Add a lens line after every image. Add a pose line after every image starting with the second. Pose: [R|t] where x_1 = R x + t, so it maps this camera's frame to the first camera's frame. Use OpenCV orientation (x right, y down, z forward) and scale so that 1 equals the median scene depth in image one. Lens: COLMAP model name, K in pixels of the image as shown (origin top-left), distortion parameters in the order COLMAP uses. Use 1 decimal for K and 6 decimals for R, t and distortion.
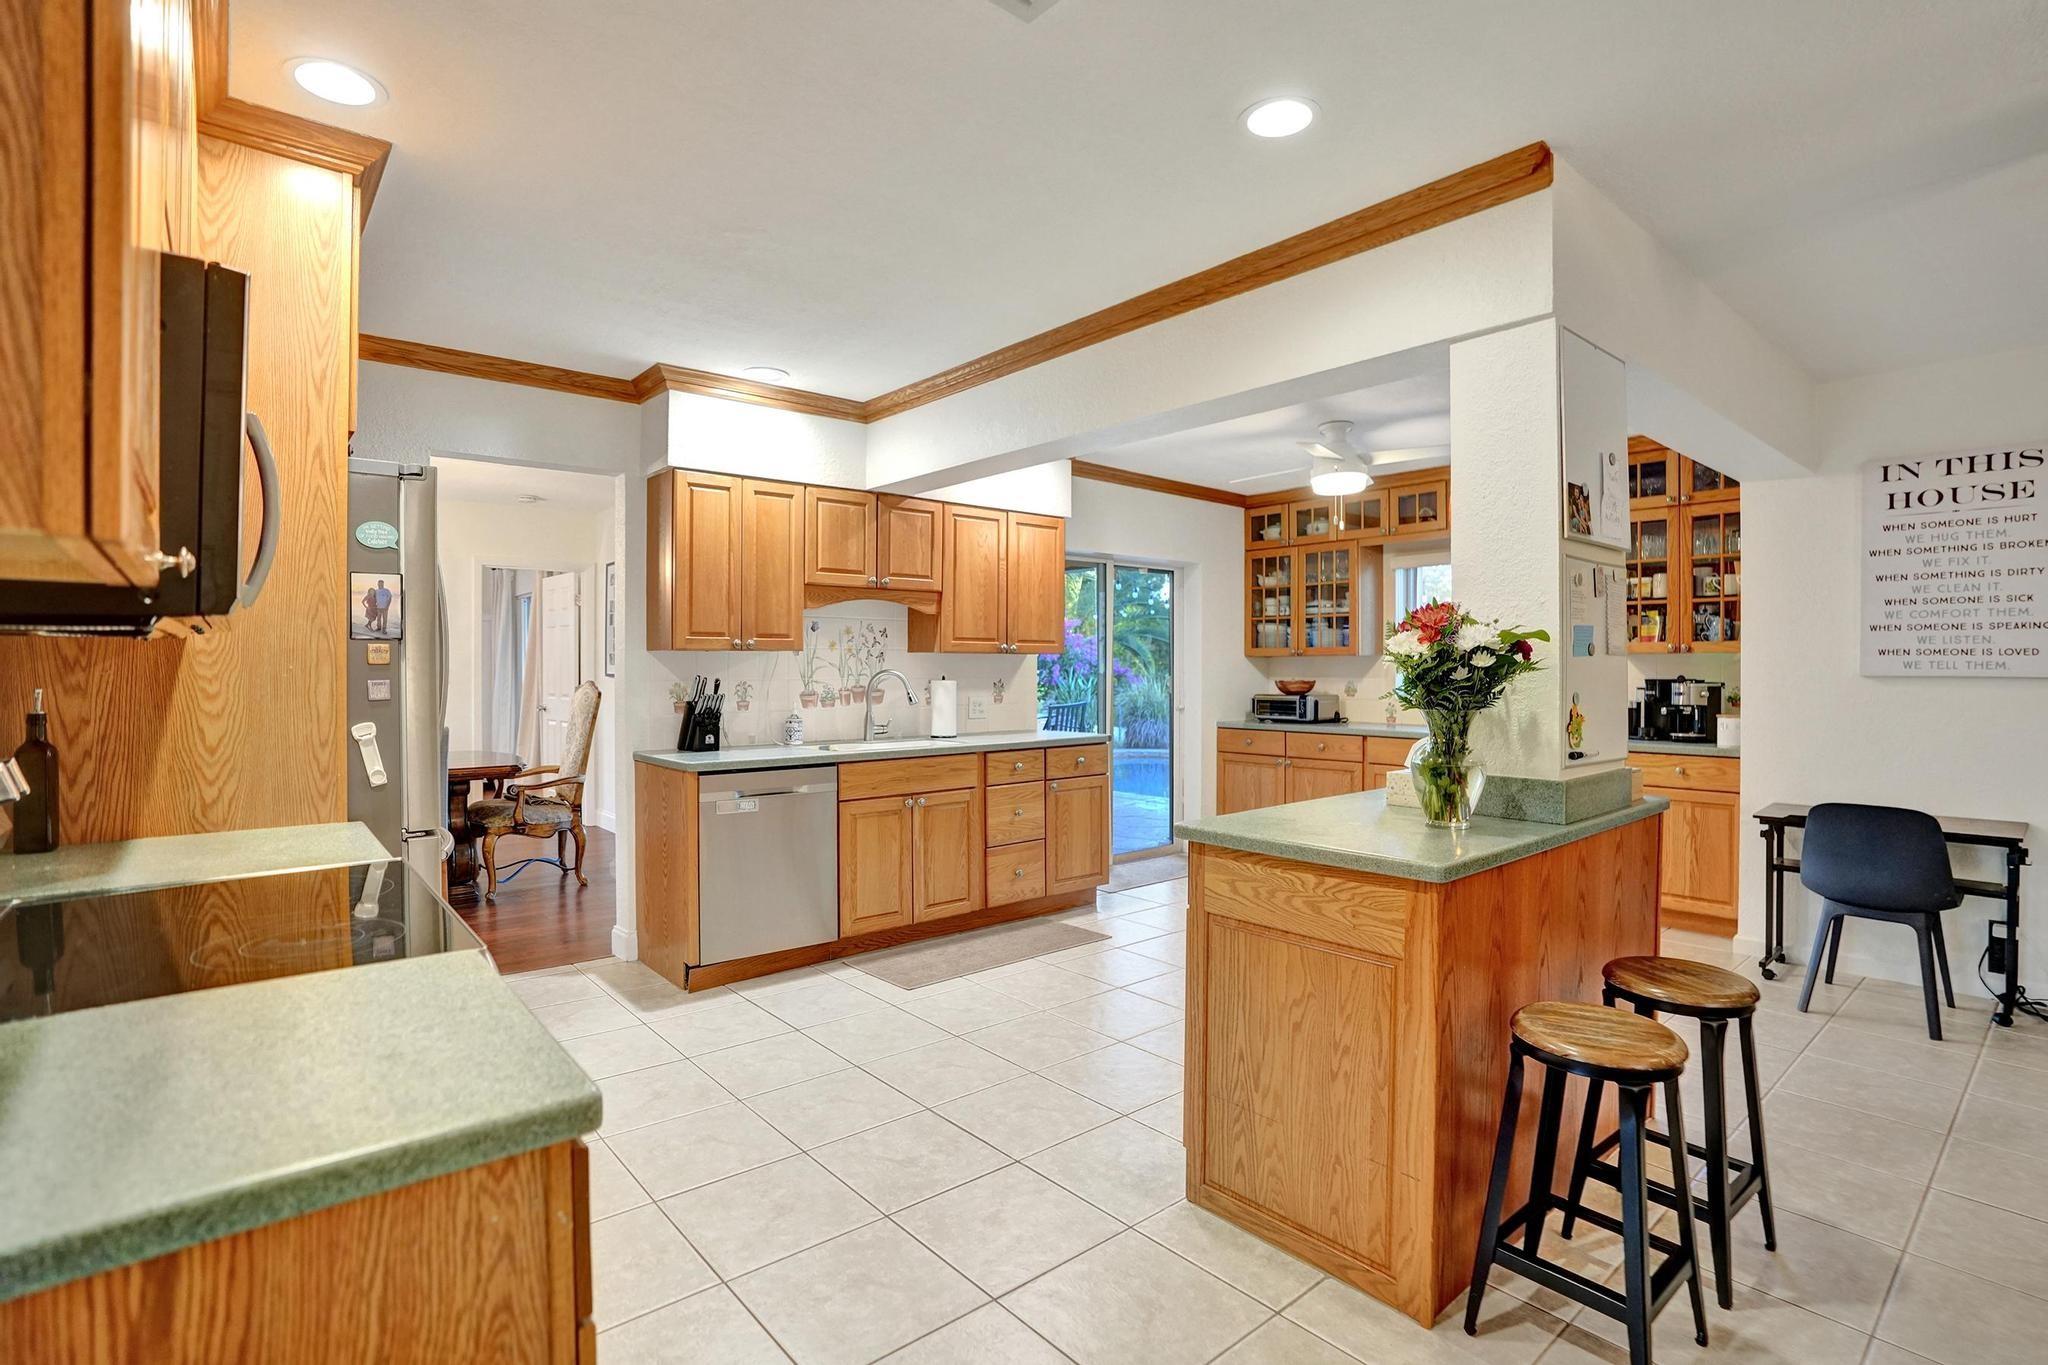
lens RADIAL K [[986.7, 0, 1018.7], [0, 986.7, 674.6], [0, 0, 1]] dist [-0.071966, 0.030430]
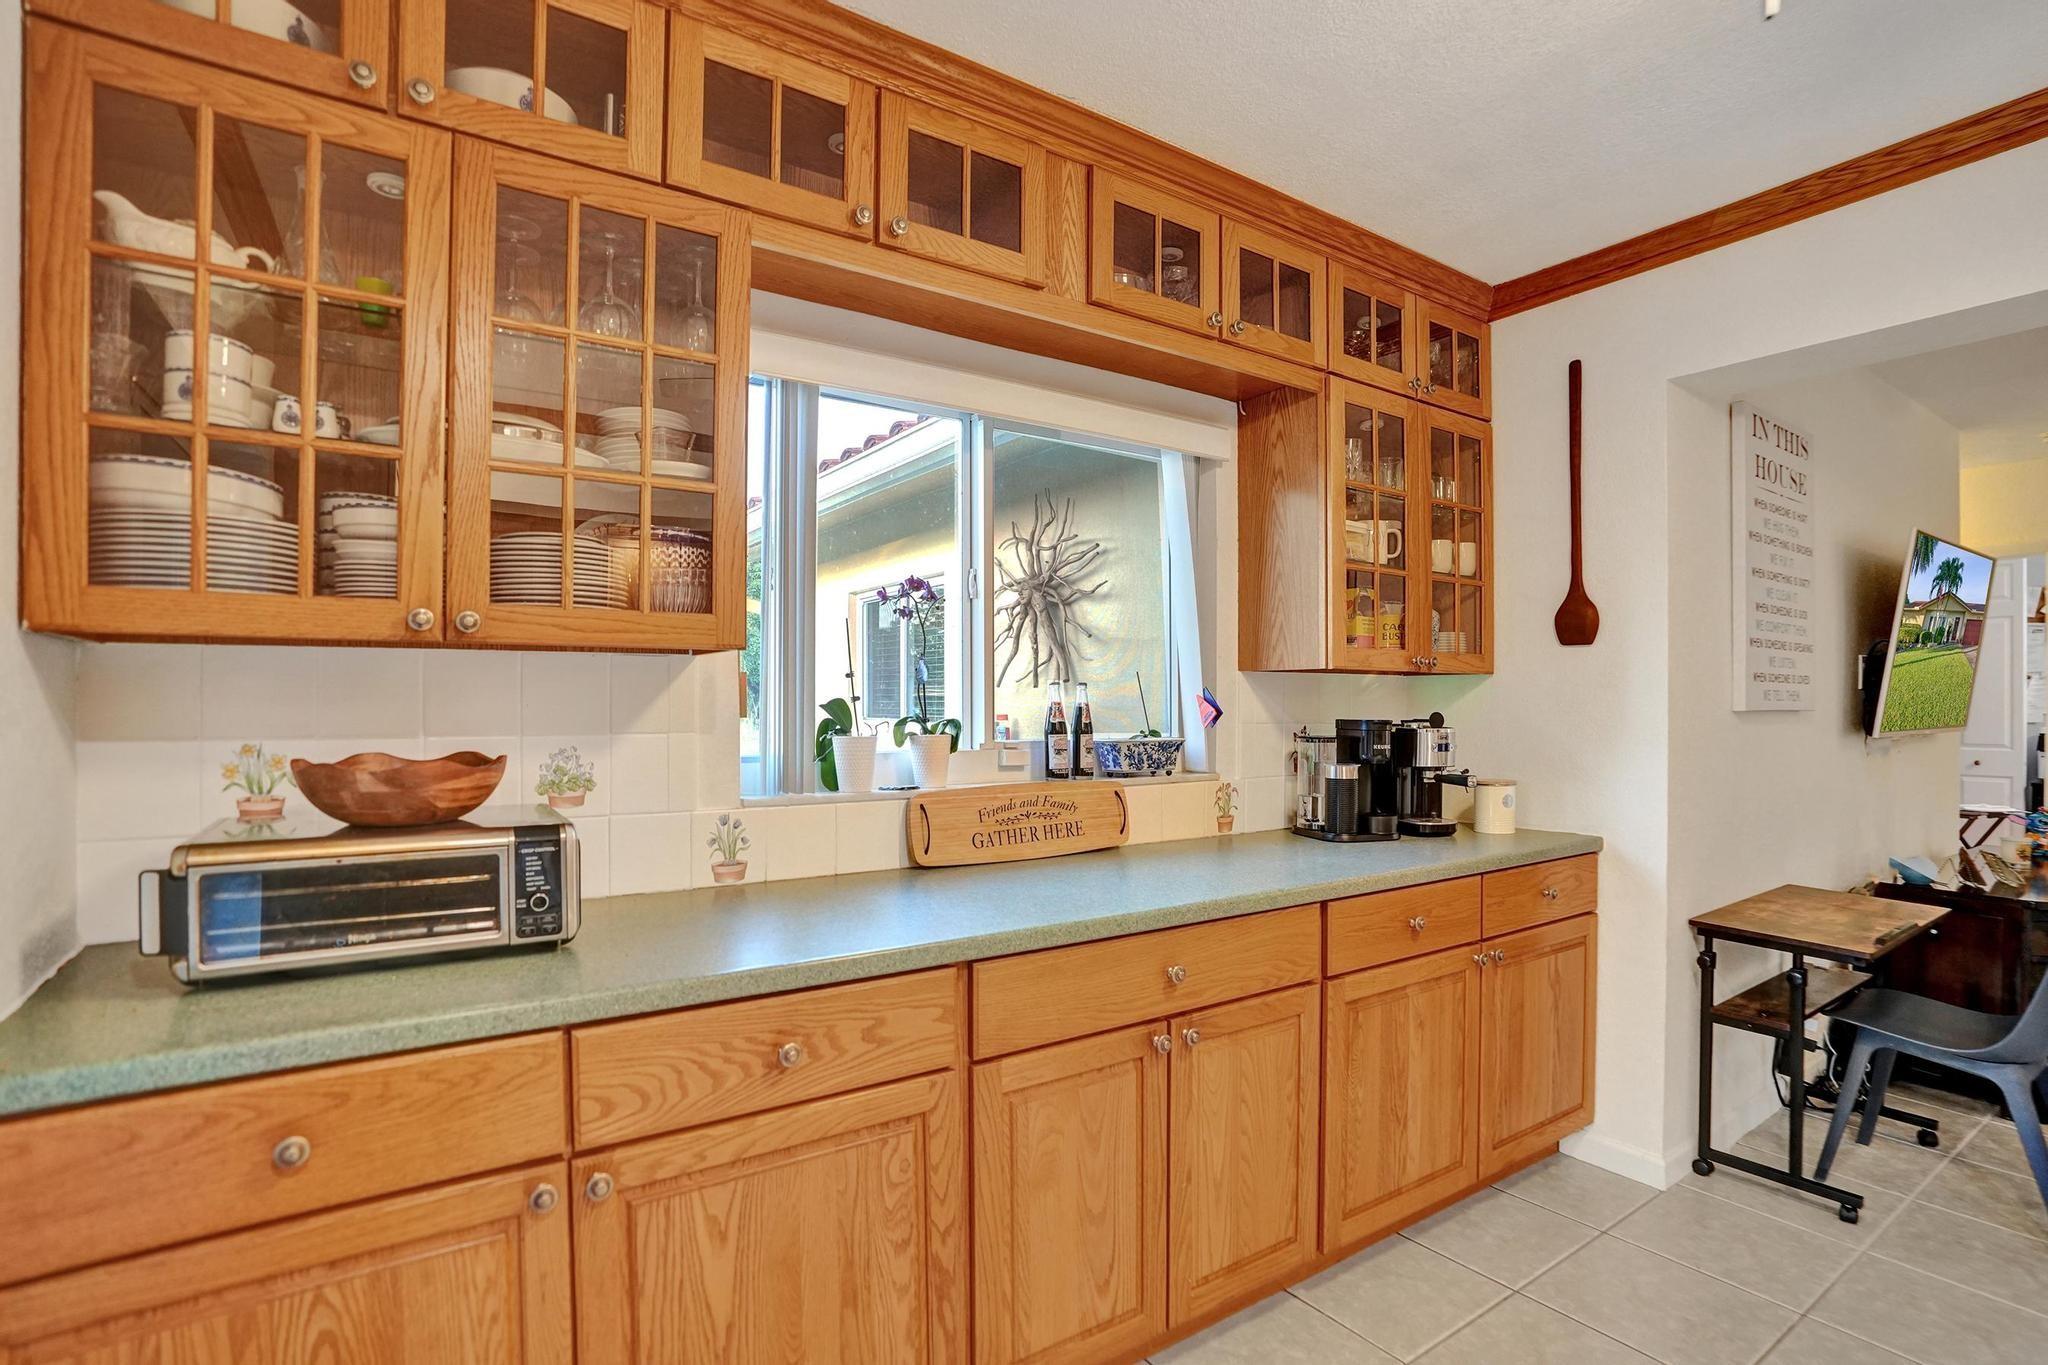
lens RADIAL K [[990.6, 0, 1036.0], [0, 990.6, 704.9], [0, 0, 1]] dist [-0.071828, 0.028236]
pose [[0.092194, -0.003507, 0.995735, 0.130995], [0.006544, 0.999974, 0.002917, -0.007331], [-0.995720, 0.006247, 0.092214, 1.282621]]
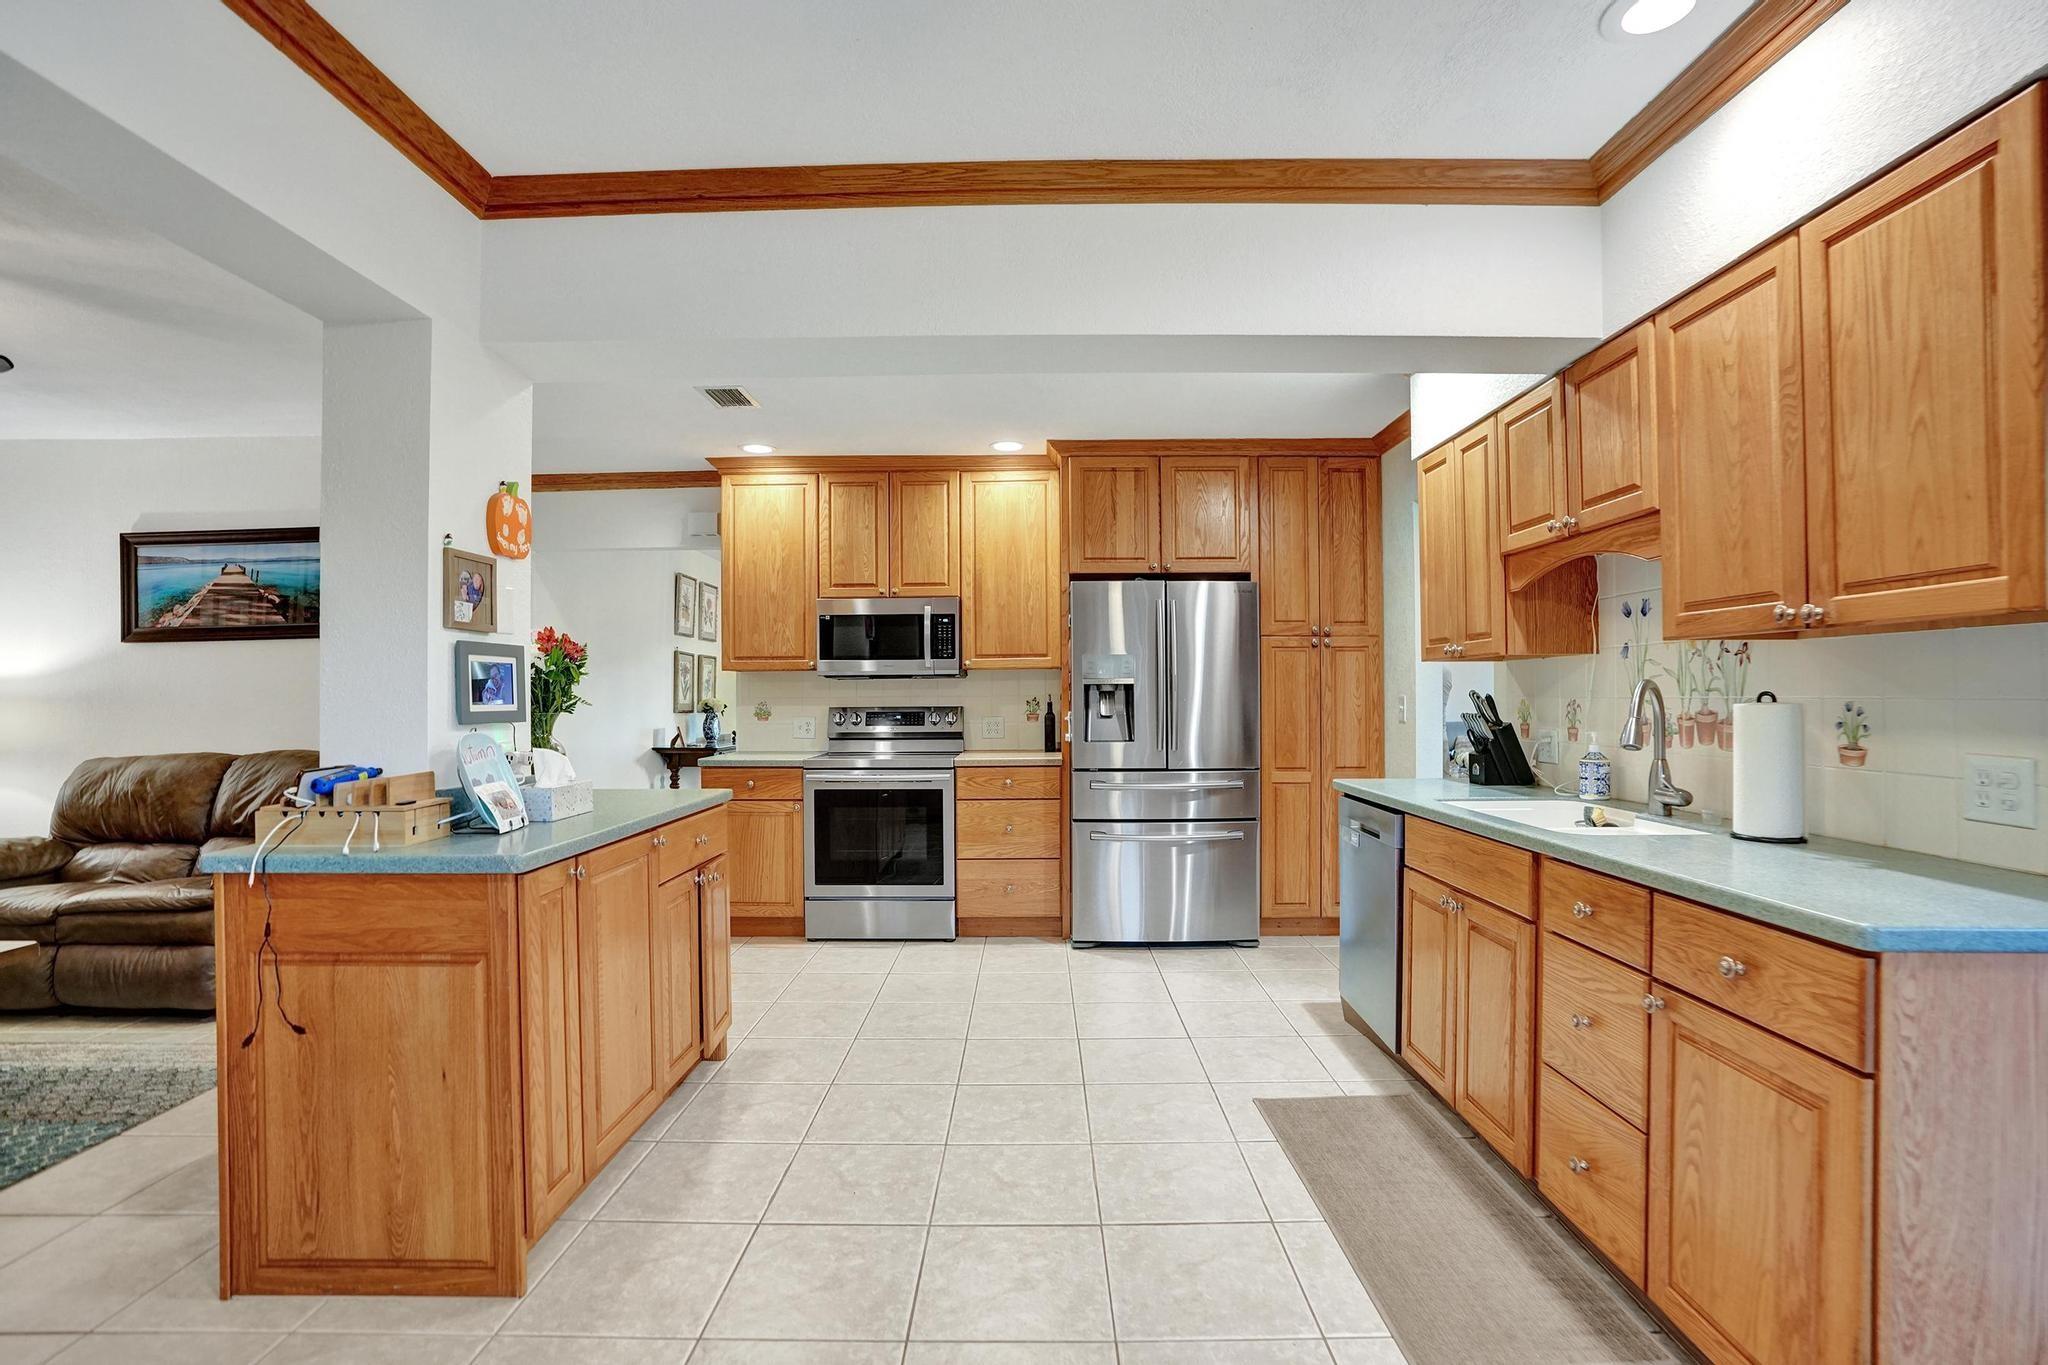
lens RADIAL K [[947.2, 0, 1032.2], [0, 947.2, 690.0], [0, 0, 1]] dist [-0.065853, 0.026002]
pose [[-0.649343, -0.001831, -0.760494, 0.485785], [-0.003314, 0.999994, 0.000423, 0.001358], [0.760489, 0.002795, -0.649345, 1.171376]]
